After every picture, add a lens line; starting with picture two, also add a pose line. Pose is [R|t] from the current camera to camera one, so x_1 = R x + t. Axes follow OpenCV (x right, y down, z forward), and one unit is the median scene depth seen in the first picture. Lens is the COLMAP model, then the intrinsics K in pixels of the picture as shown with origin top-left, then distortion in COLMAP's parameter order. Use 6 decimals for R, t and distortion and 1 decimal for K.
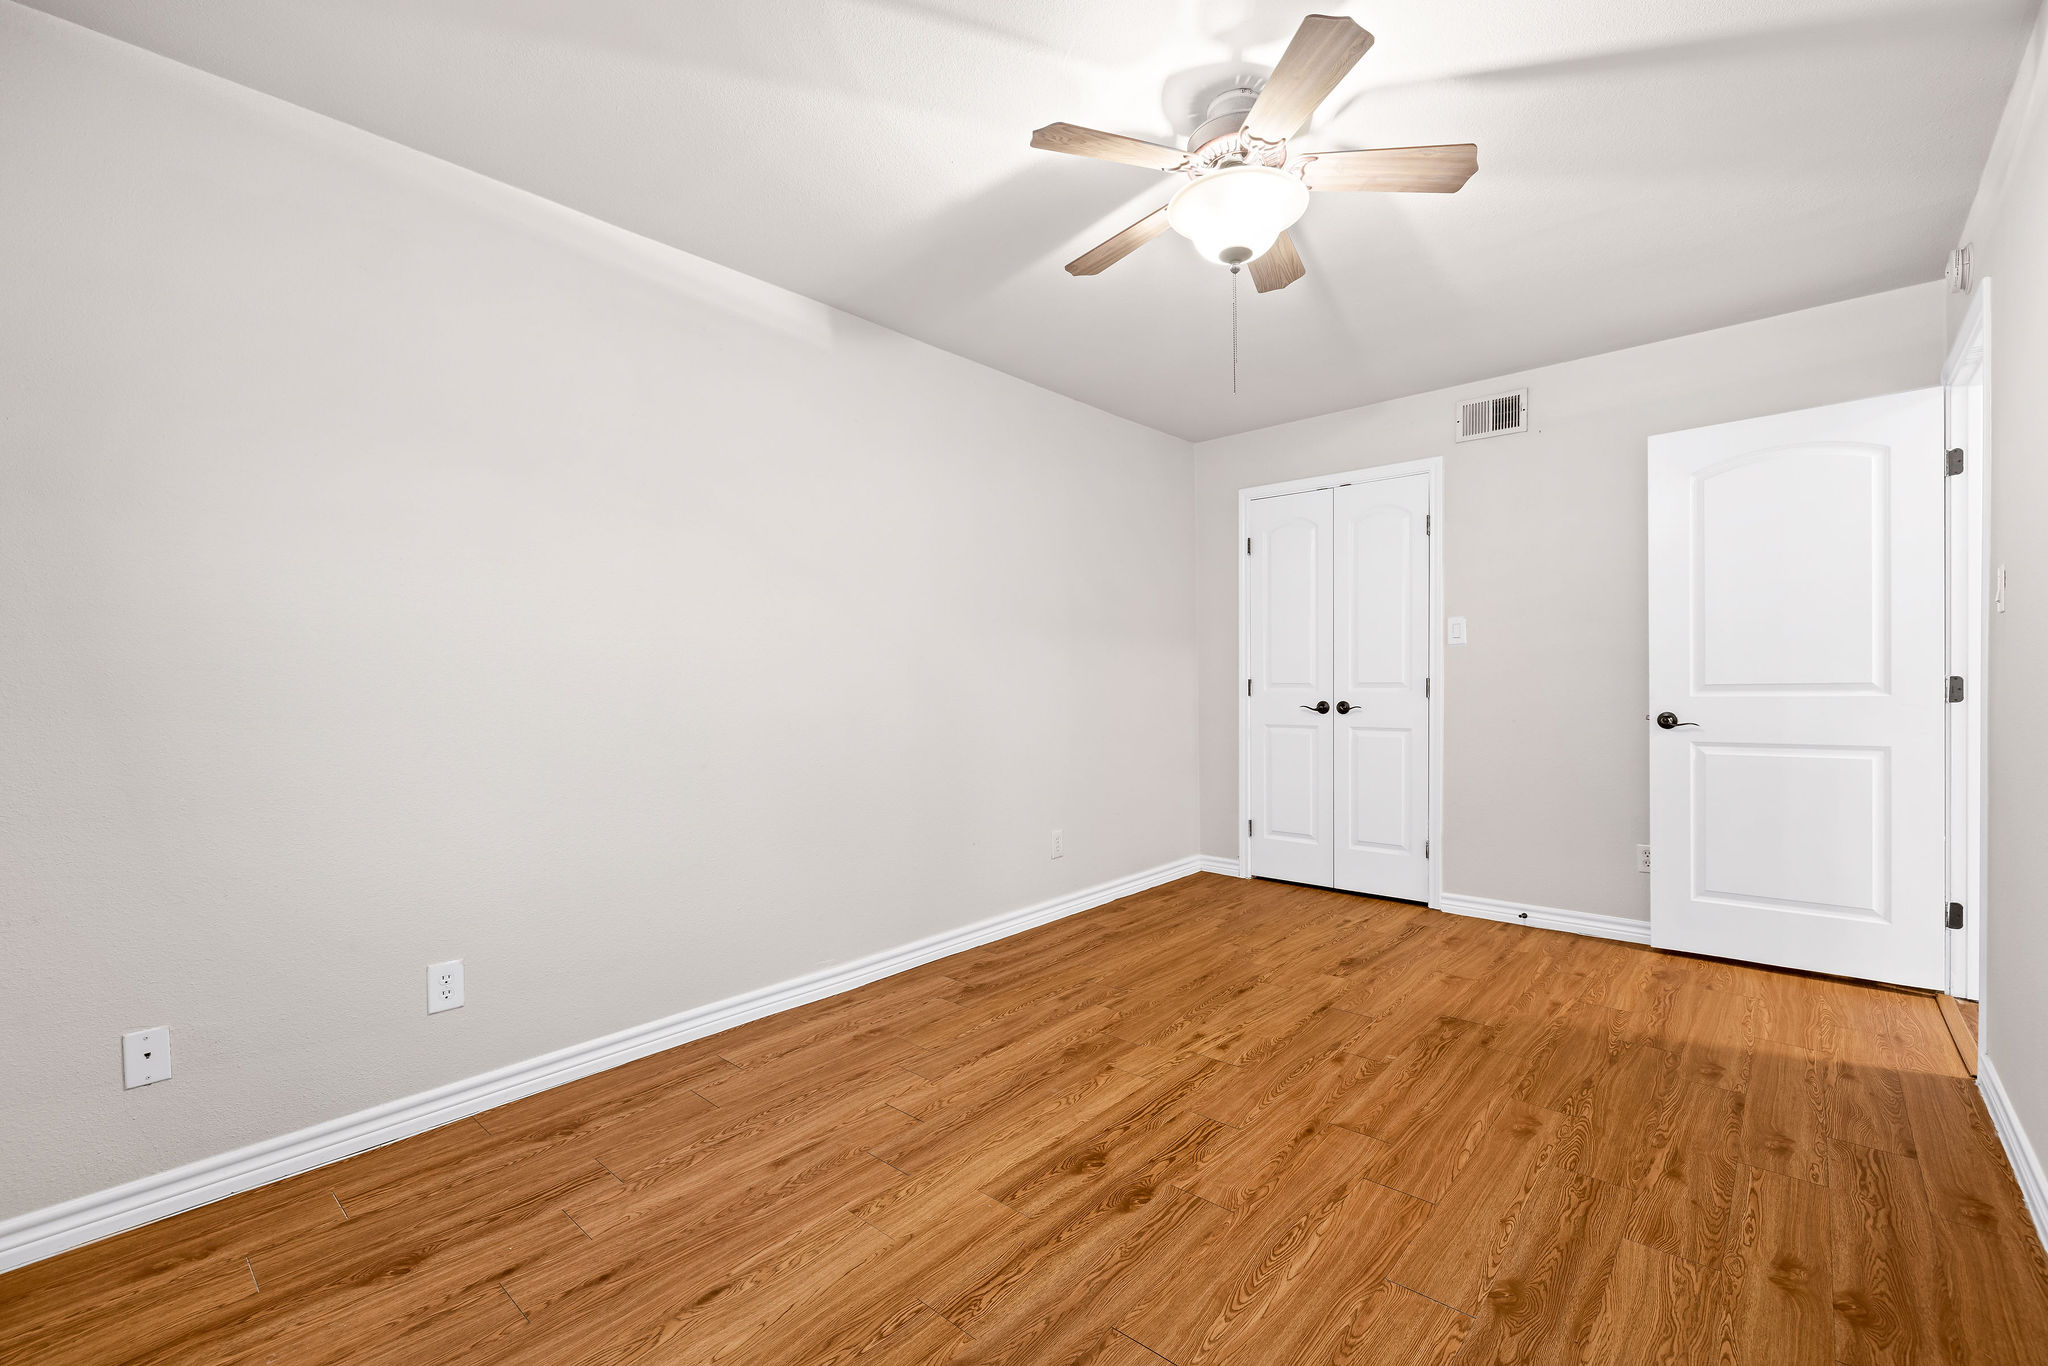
lens RADIAL K [[855.4, 0, 1021.5], [0, 855.4, 682.1], [0, 0, 1]] dist [-0.000662, -0.000325]
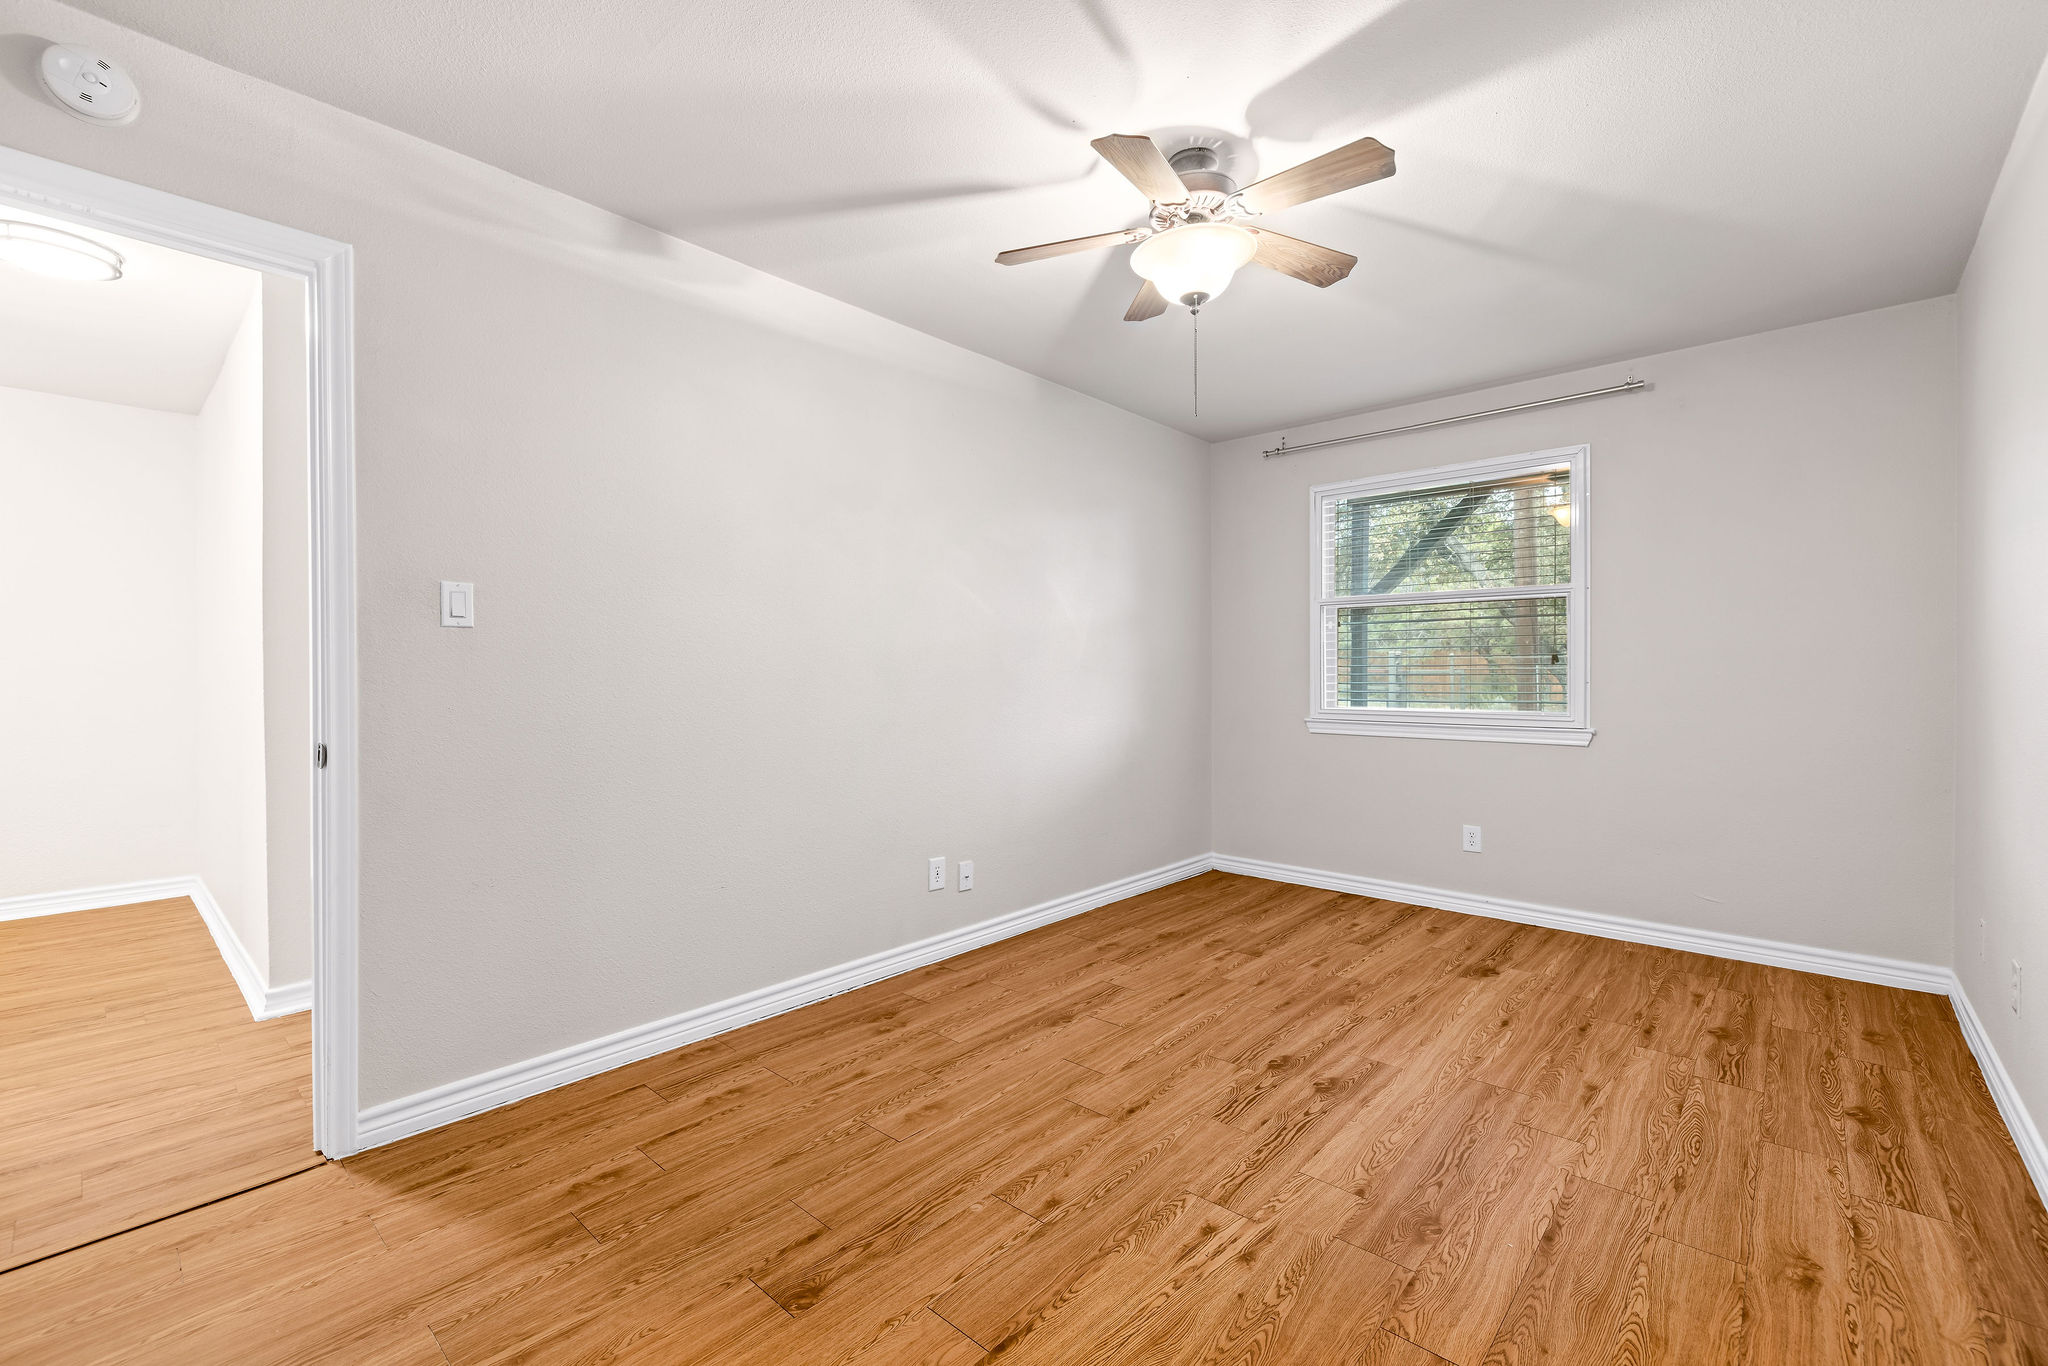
lens RADIAL K [[855.4, 0, 1021.5], [0, 855.4, 682.1], [0, 0, 1]] dist [-0.000662, -0.000325]
pose [[-0.999868, 0.013782, 0.008579, 0.462233], [0.013811, 0.999899, 0.003351, -0.009861], [-0.008532, 0.003469, -0.999958, 2.082301]]
